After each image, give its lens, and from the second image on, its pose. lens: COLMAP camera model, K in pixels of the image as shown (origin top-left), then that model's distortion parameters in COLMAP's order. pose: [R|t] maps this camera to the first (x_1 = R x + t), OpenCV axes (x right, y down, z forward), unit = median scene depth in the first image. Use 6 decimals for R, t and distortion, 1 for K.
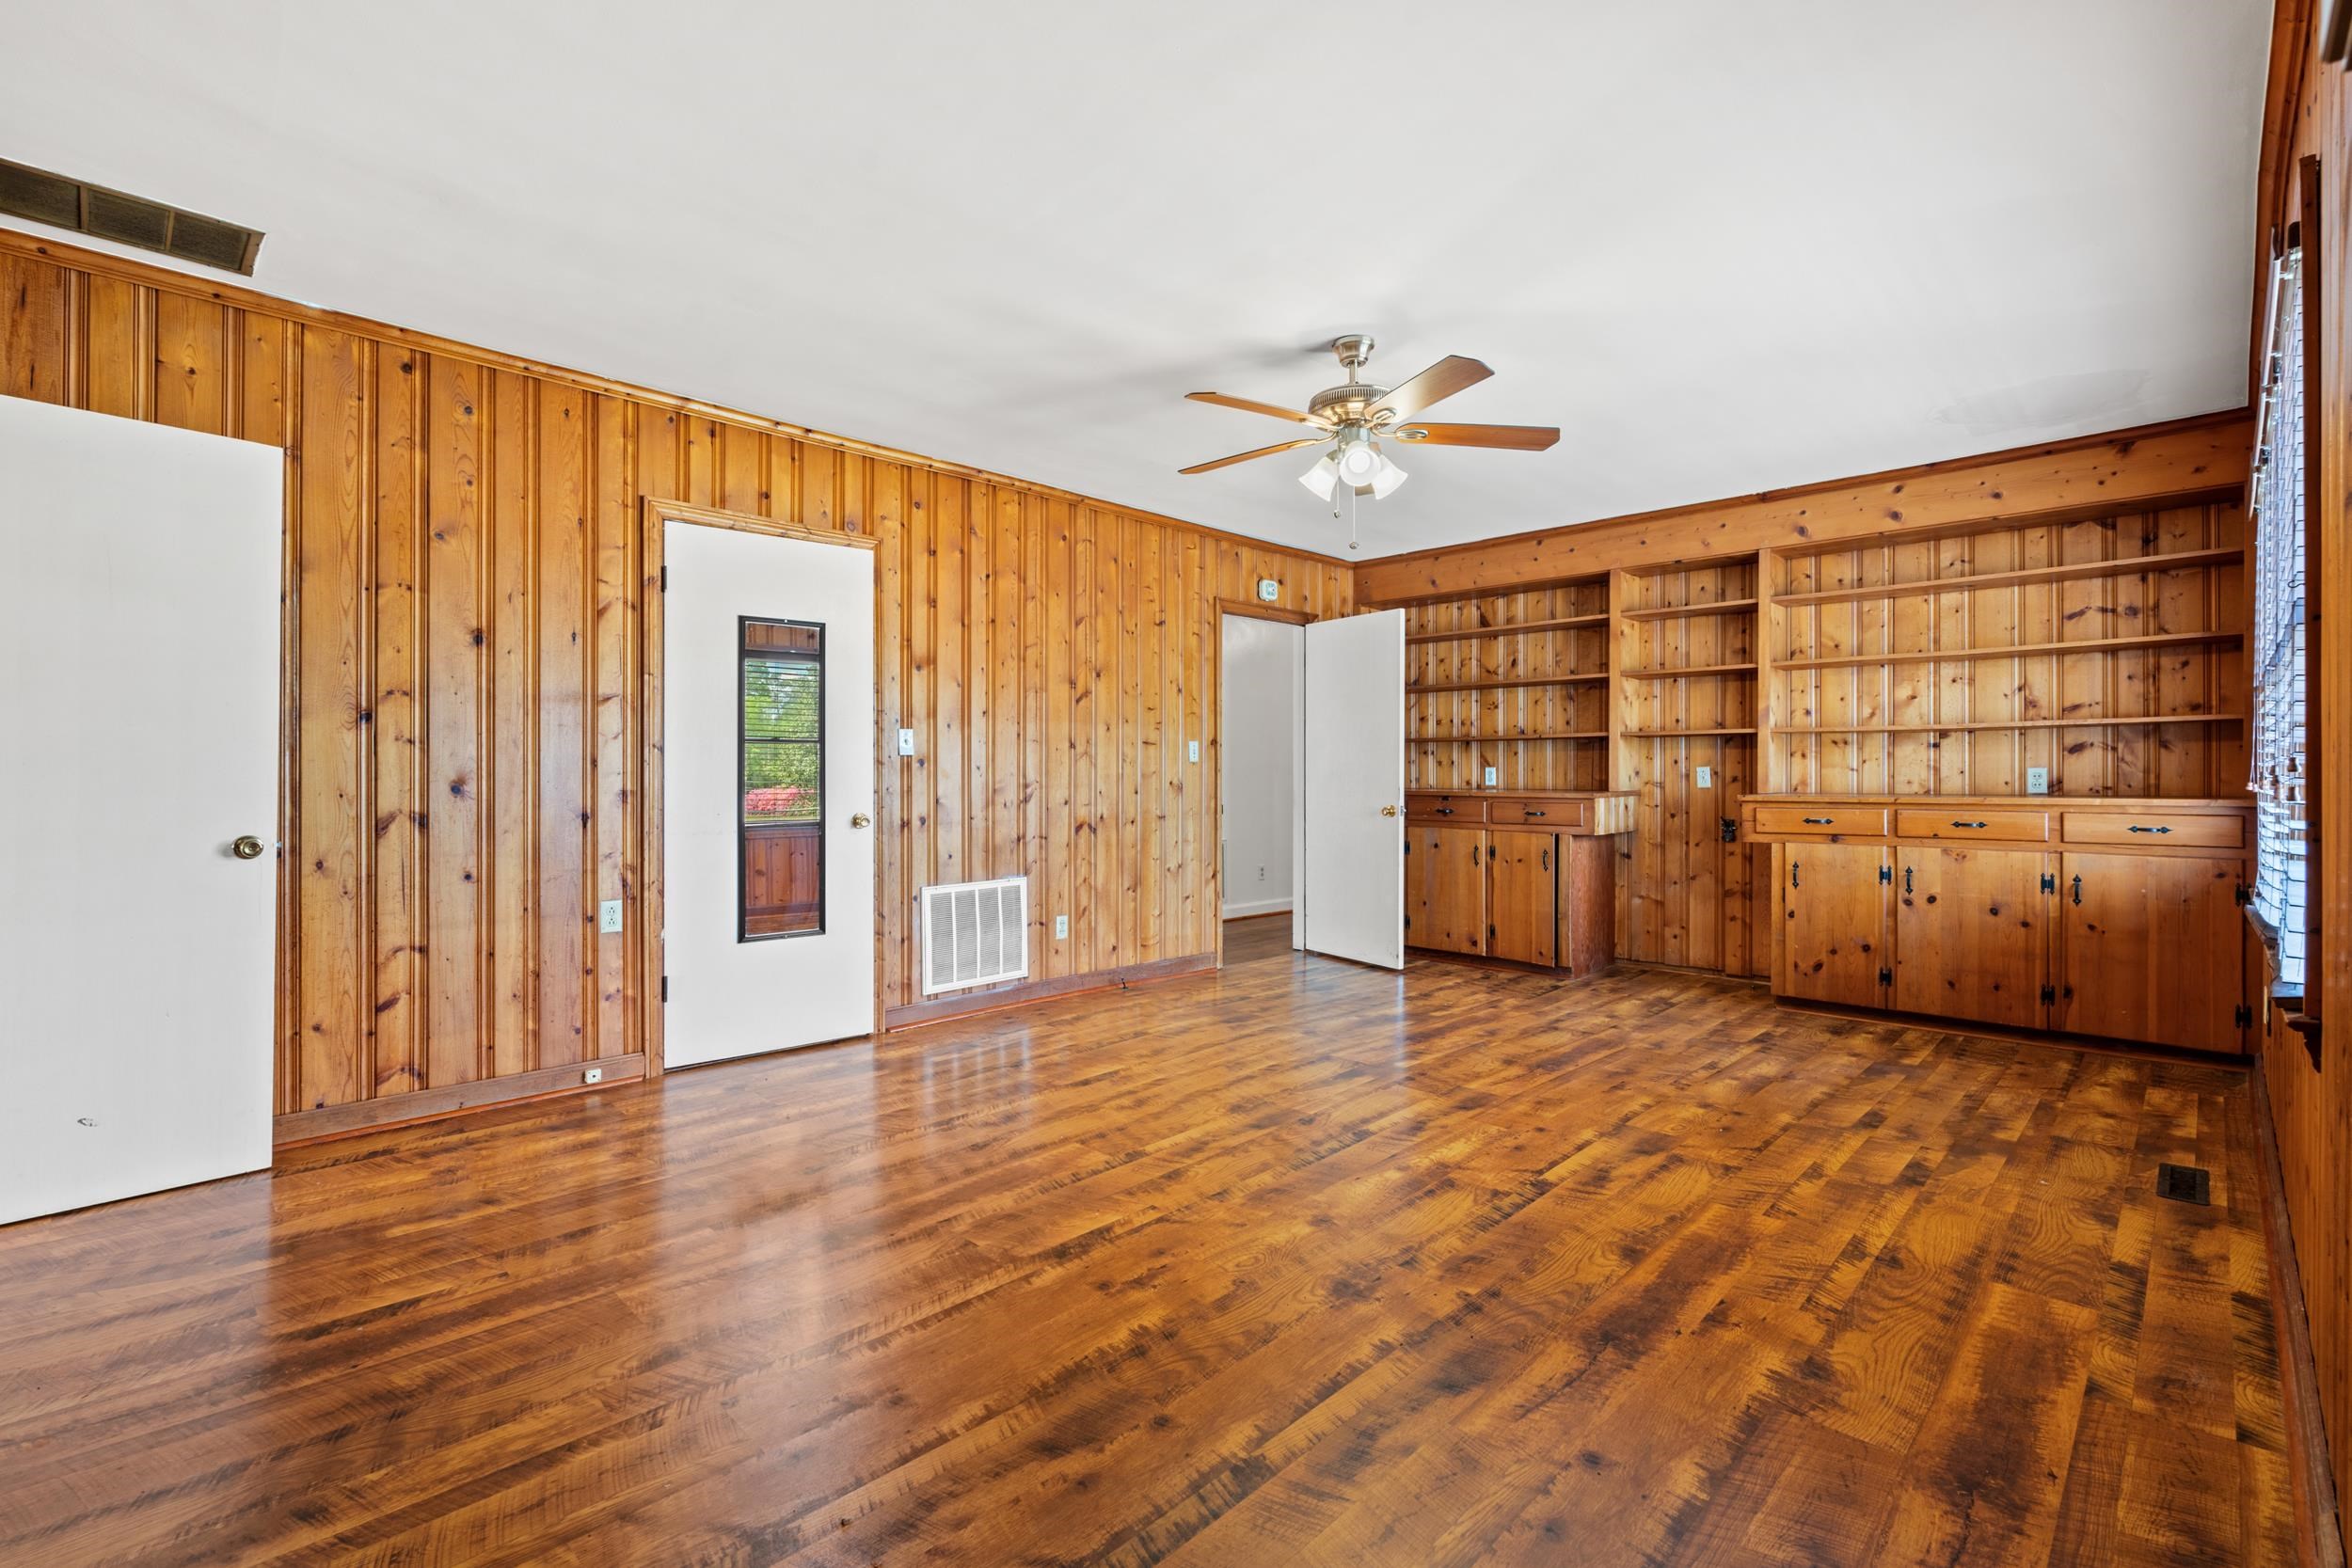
lens RADIAL K [[1043.7, 0, 1180.7], [0, 1043.7, 775.5], [0, 0, 1]] dist [-0.002861, 0.001440]
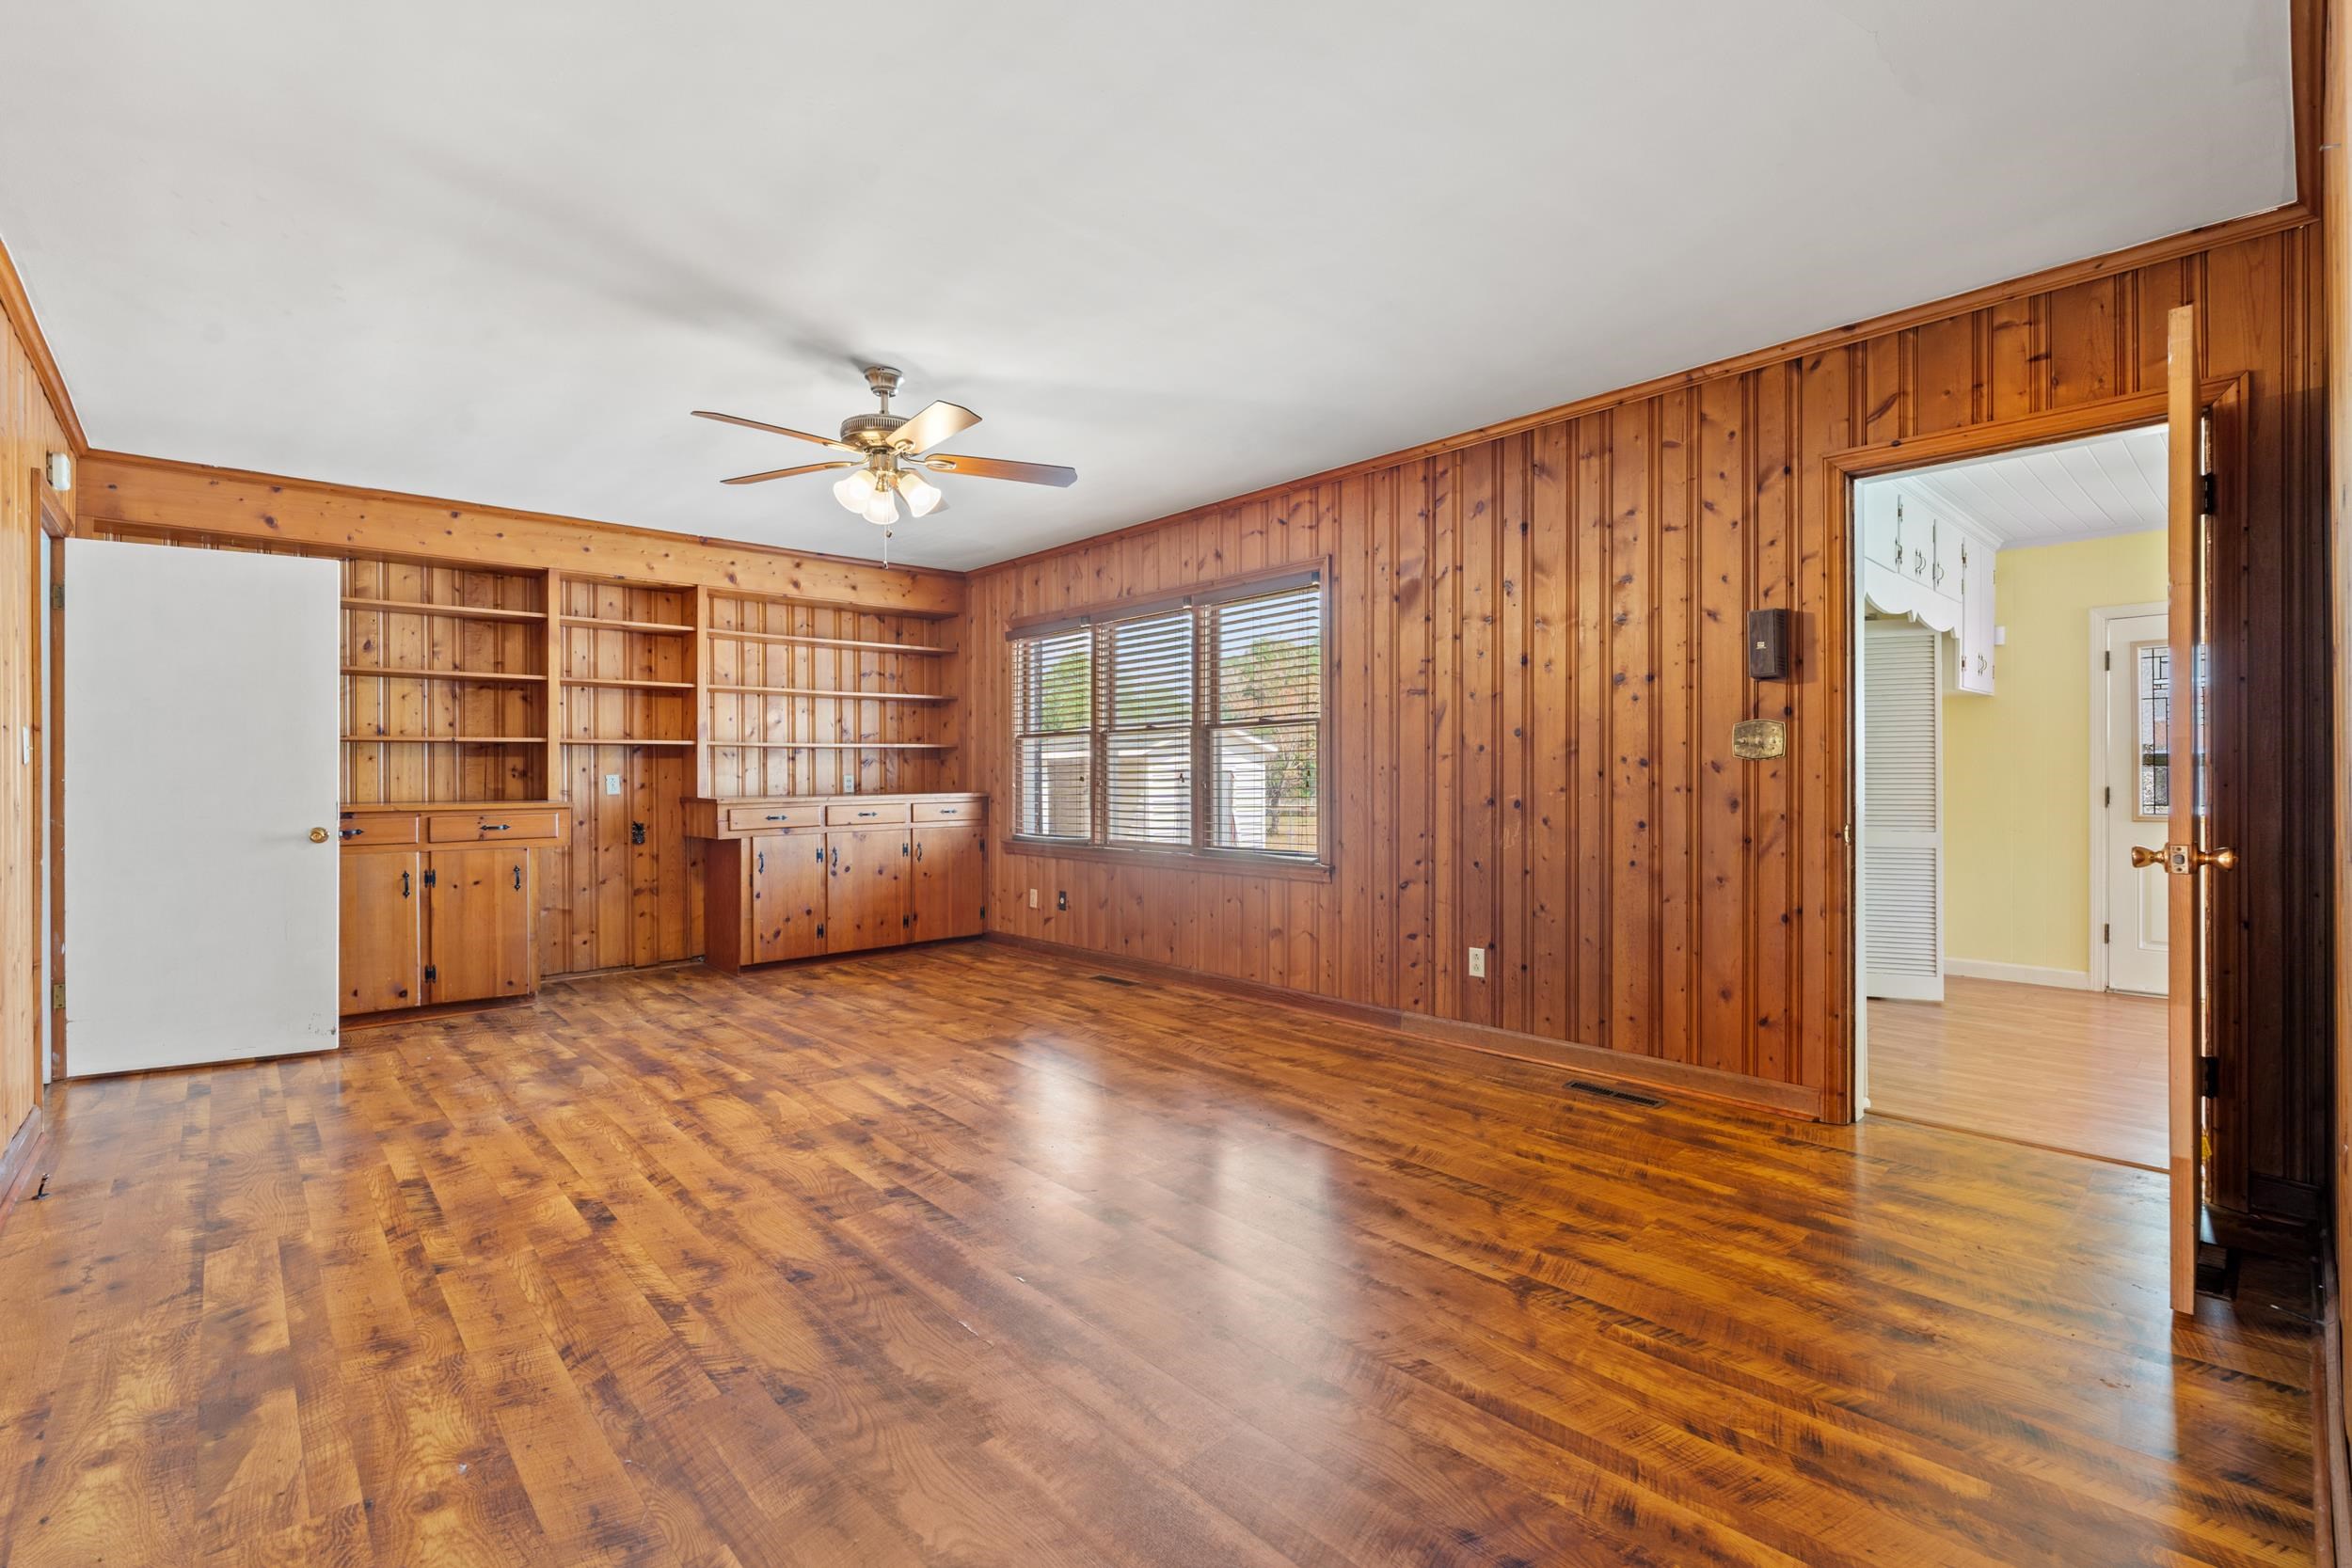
lens RADIAL K [[1043.7, 0, 1176.3], [0, 1043.7, 777.0], [0, 0, 1]] dist [-0.002861, 0.001440]
pose [[0.050503, -0.000459, 0.998724, -0.842559], [0.009140, 0.999958, -0.000003, -0.001266], [-0.998682, 0.009128, 0.050505, 0.623140]]
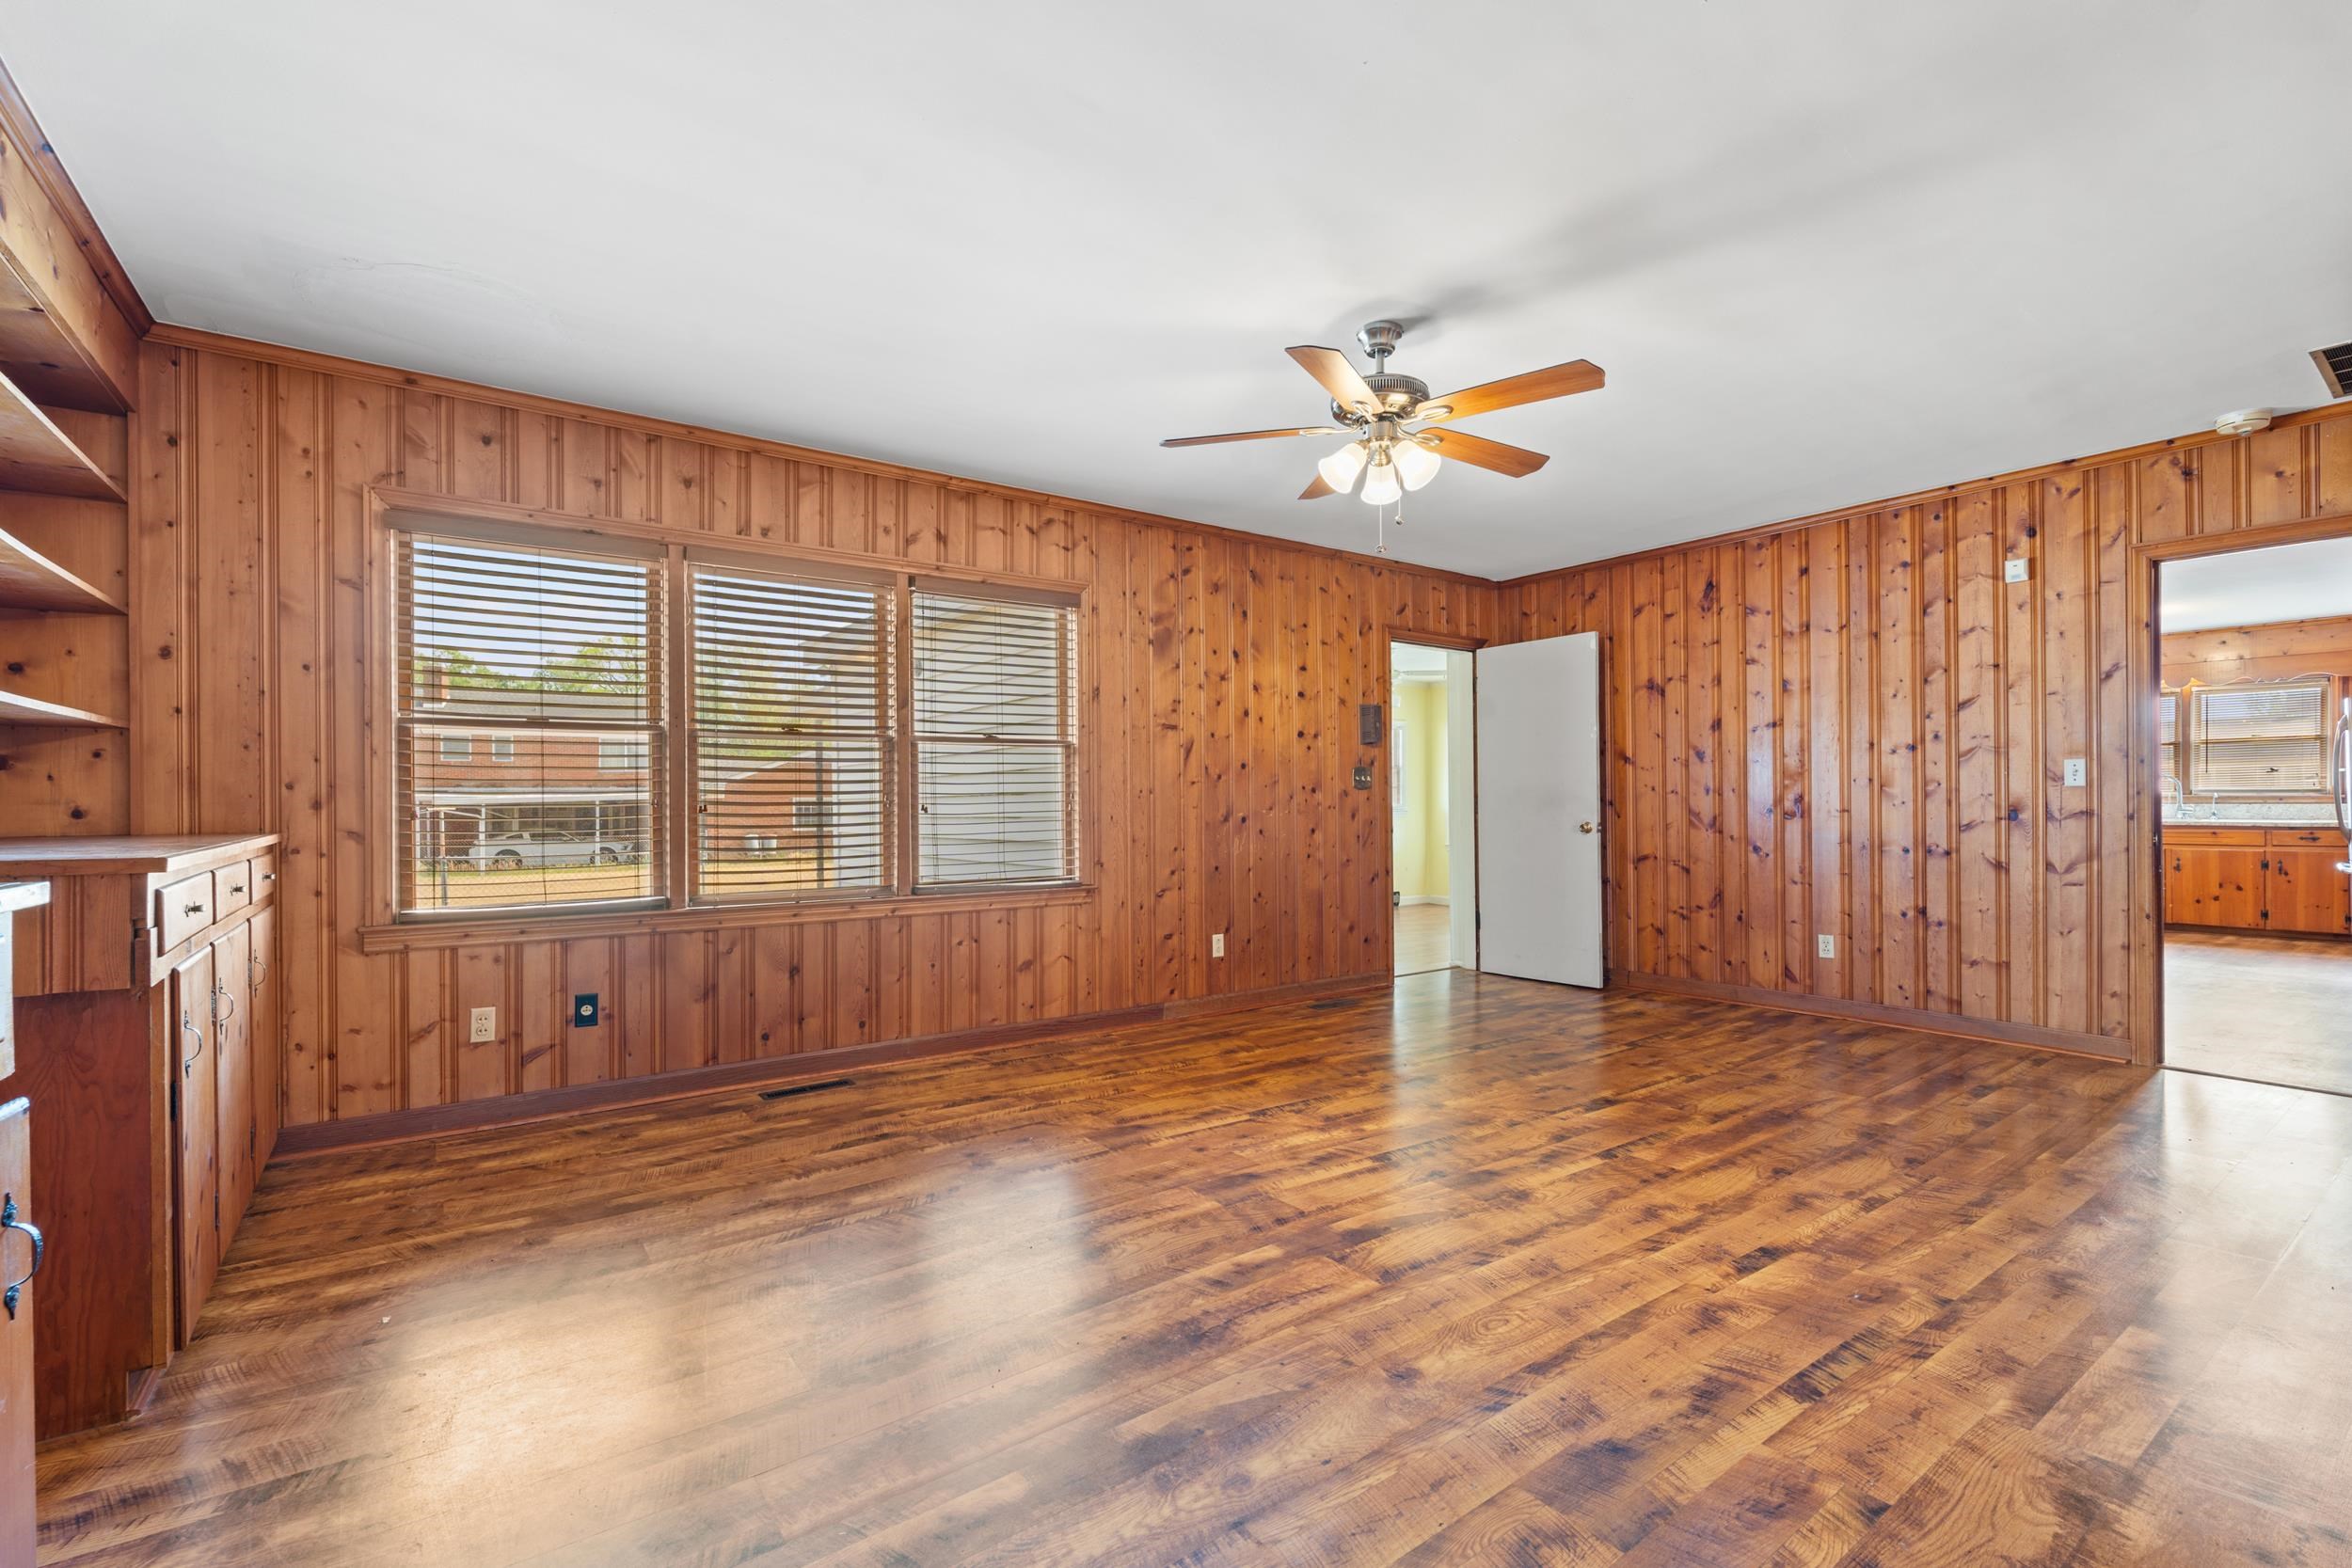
lens RADIAL K [[1043.7, 0, 1191.9], [0, 1043.7, 802.7], [0, 0, 1]] dist [-0.002861, 0.001440]
pose [[-0.987937, 0.005429, 0.154762, 0.182504], [0.005900, 0.999979, 0.002579, 0.001951], [-0.154744, 0.003461, -0.987948, 1.863200]]
